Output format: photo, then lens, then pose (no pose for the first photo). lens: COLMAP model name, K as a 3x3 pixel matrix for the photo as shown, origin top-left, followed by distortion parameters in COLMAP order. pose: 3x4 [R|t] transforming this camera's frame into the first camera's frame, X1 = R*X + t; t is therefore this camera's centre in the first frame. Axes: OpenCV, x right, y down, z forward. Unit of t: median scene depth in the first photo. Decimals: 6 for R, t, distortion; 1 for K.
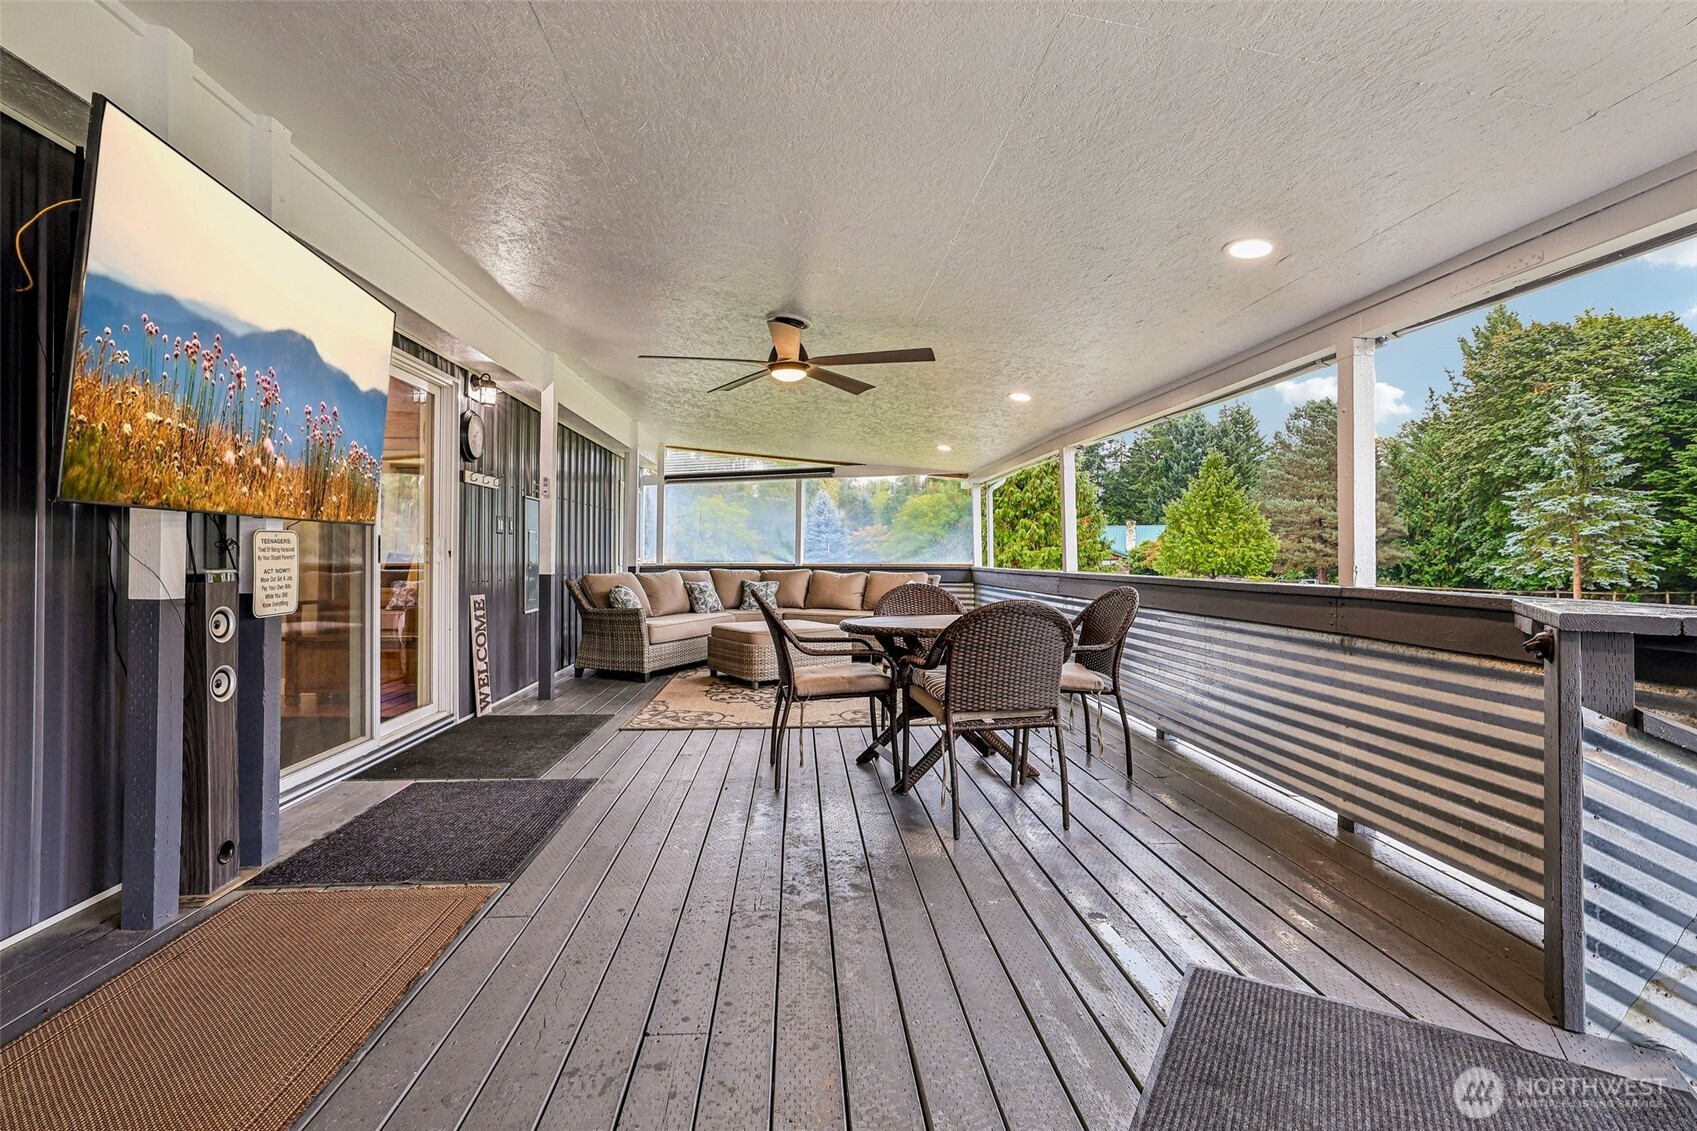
lens RADIAL K [[792.2, 0, 850.8], [0, 792.2, 543.3], [0, 0, 1]] dist [0.001602, 0.000673]
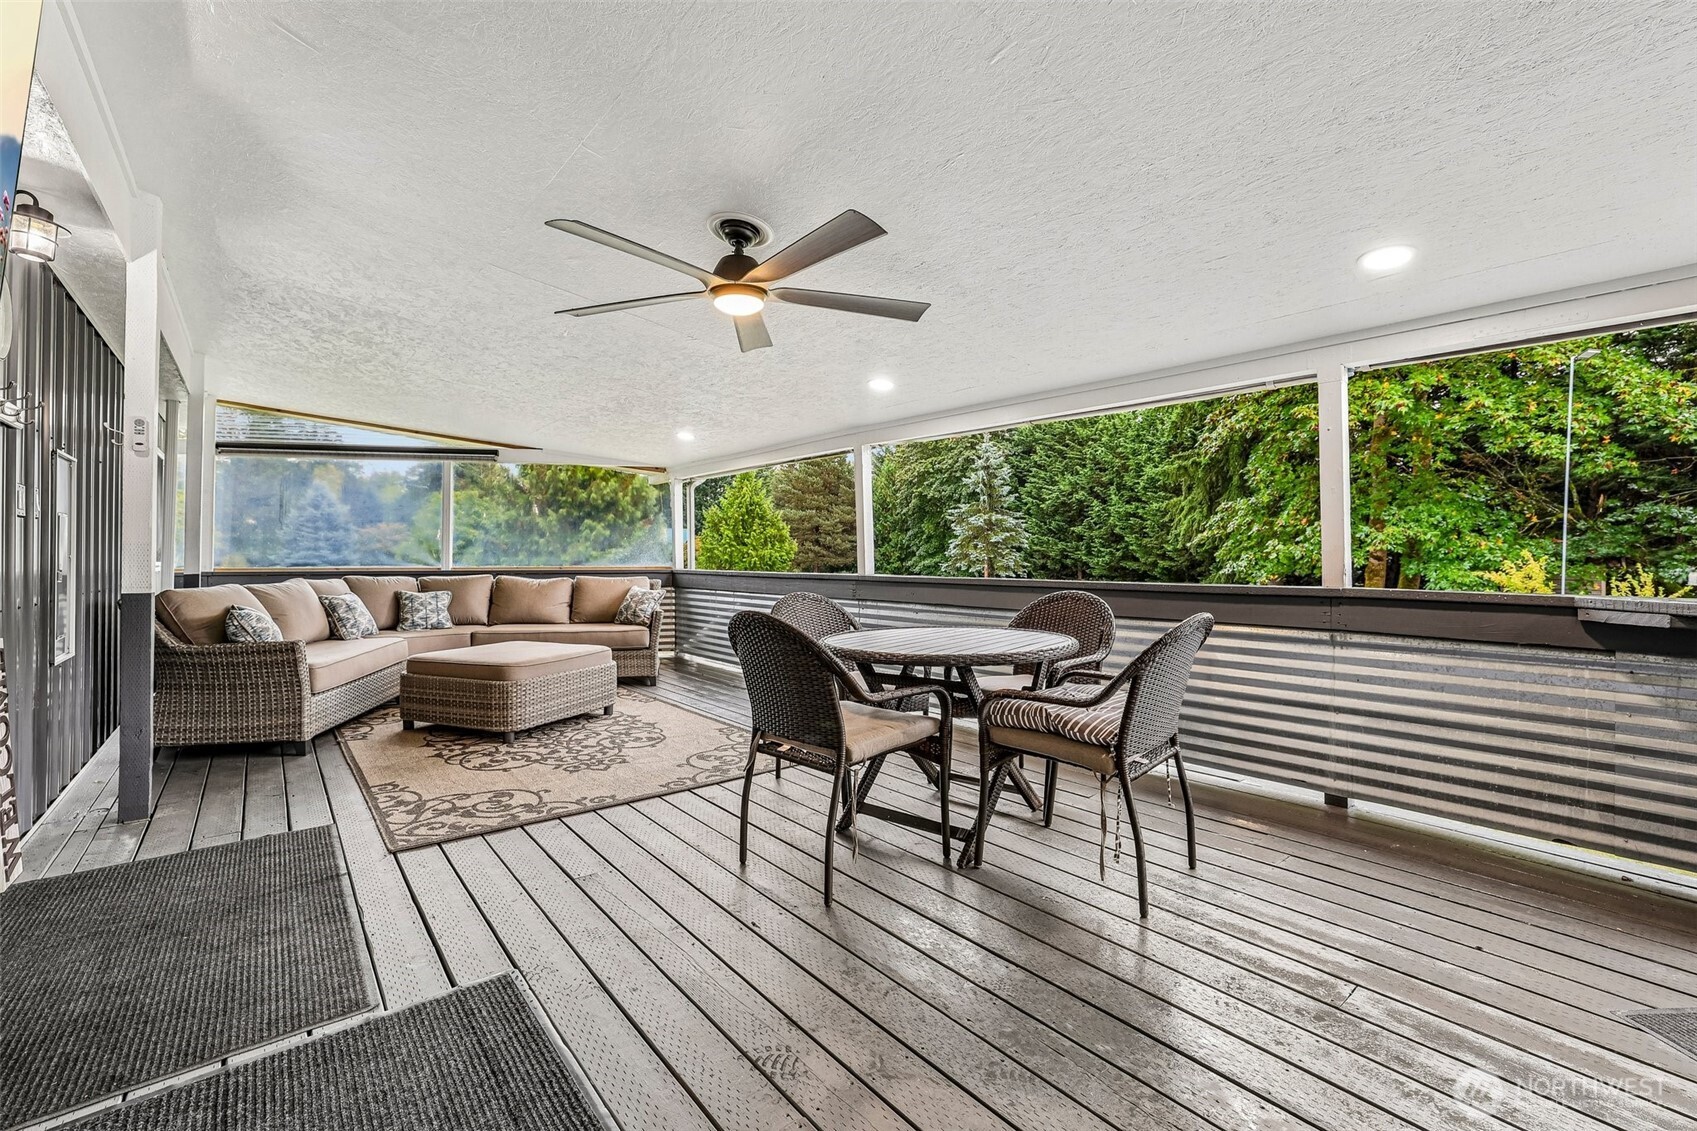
lens RADIAL K [[738.1, 0, 851.1], [0, 738.1, 553.4], [0, 0, 1]] dist [-0.024673, 0.018173]
pose [[0.817583, 0.001959, 0.575807, -0.170425], [-0.008811, 0.999920, 0.009110, 0.001187], [-0.575743, -0.012521, 0.817535, 0.181638]]
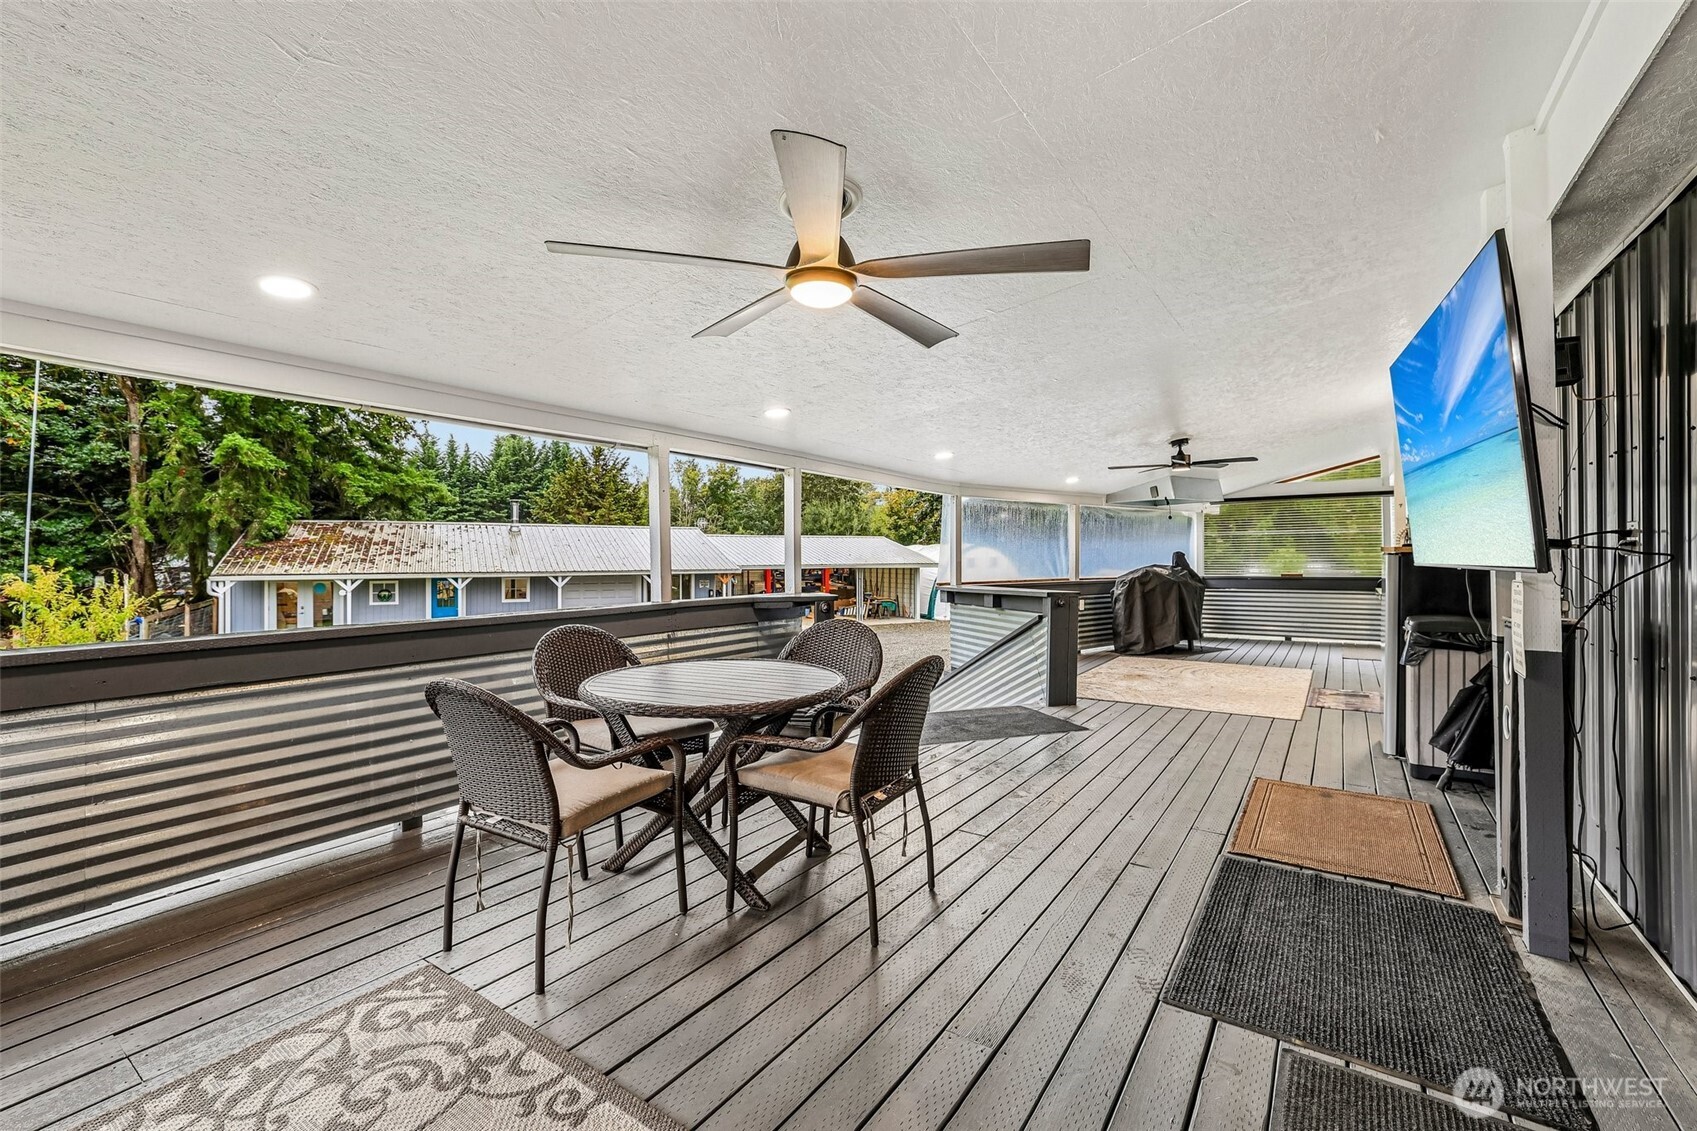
lens RADIAL K [[738.1, 0, 851.1], [0, 738.1, 553.4], [0, 0, 1]] dist [-0.024673, 0.018173]
pose [[-0.787536, 0.001324, 0.616267, -0.191323], [-0.008064, 0.999890, -0.012452, -0.008887], [-0.616216, -0.014776, -0.787439, 0.640557]]
